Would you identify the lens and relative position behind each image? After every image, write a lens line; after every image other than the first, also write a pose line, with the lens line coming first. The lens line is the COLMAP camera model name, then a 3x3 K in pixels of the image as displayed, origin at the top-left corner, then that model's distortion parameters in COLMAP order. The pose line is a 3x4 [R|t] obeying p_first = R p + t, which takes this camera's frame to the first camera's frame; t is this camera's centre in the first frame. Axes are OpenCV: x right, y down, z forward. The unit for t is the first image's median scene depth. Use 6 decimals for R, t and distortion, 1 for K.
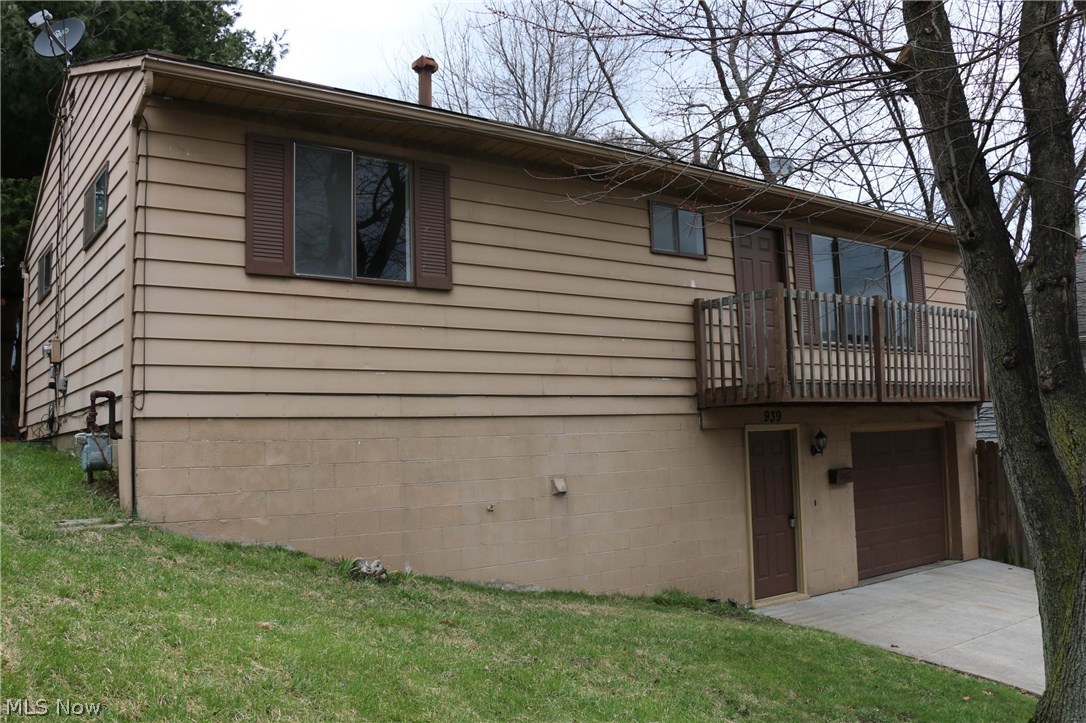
lens RADIAL K [[914.7, 0, 550.2], [0, 914.7, 365.2], [0, 0, 1]] dist [-0.149631, 0.024969]
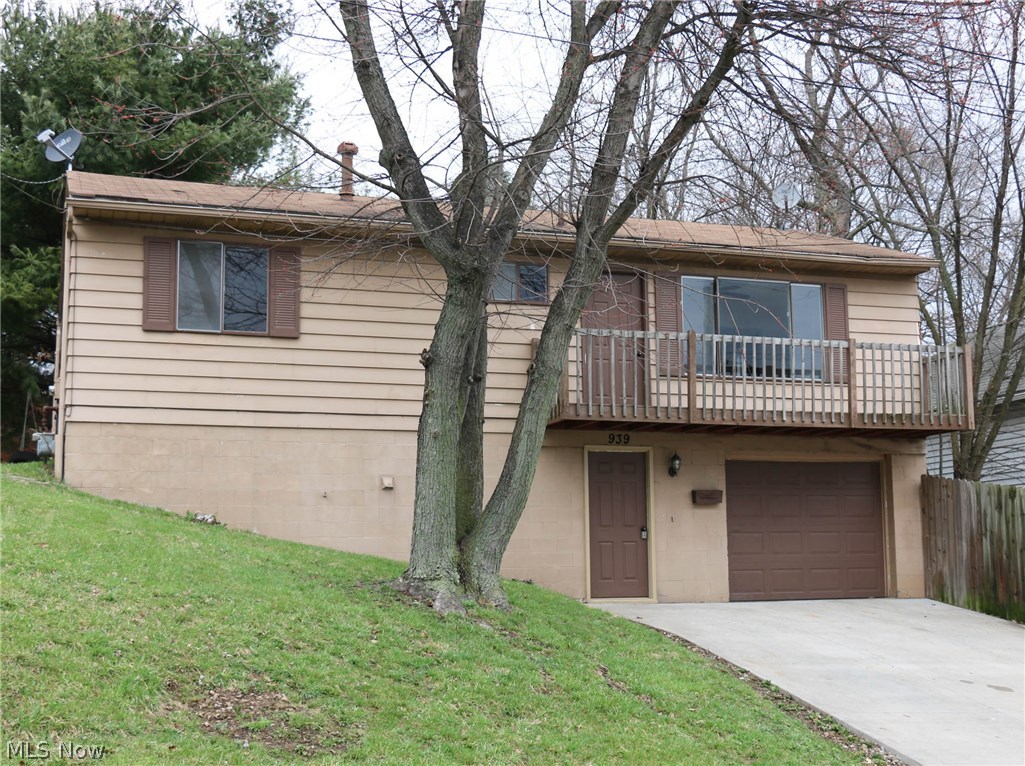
lens RADIAL K [[1425.3, 0, 576.4], [0, 1425.3, 381.1], [0, 0, 1]] dist [-0.017573, 0.000000]
pose [[0.961032, -0.021437, -0.275604, 0.747302], [0.006788, 0.998518, -0.053994, 0.087235], [0.276353, 0.050019, 0.959754, -0.805967]]
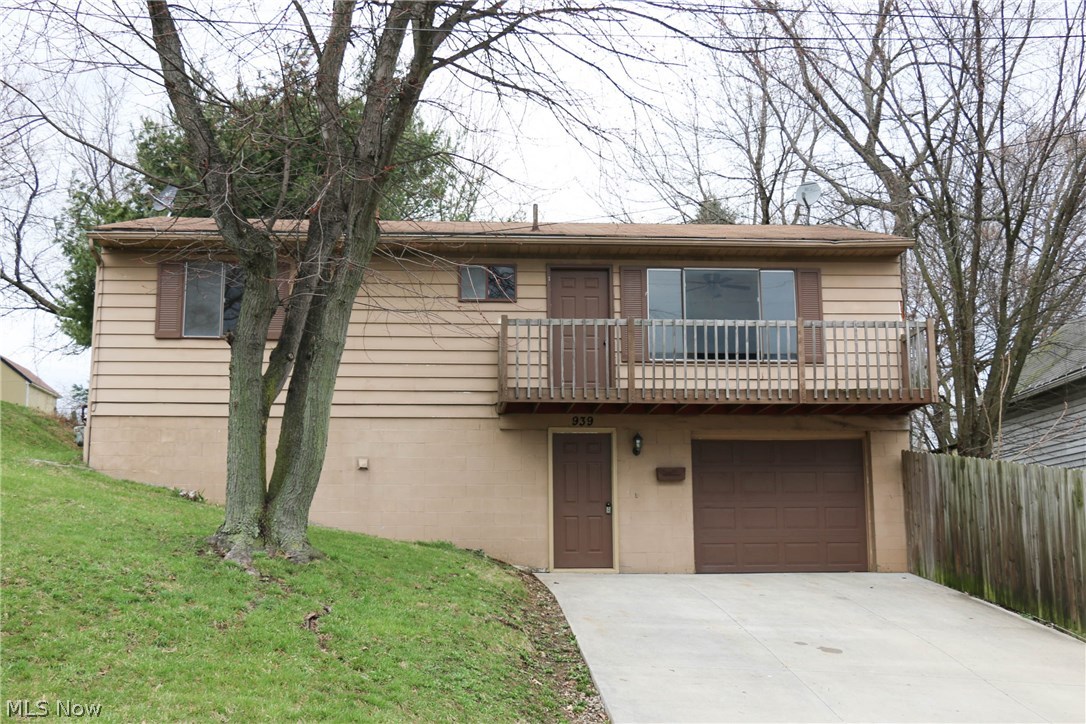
lens RADIAL K [[1245.4, 0, 542.7], [0, 1245.4, 364.3], [0, 0, 1]] dist [-0.020263, 0.000000]
pose [[0.842355, -0.070797, -0.534253, 1.204984], [0.023208, 0.995179, -0.095286, 0.151813], [0.538423, 0.067865, 0.839937, -0.502136]]
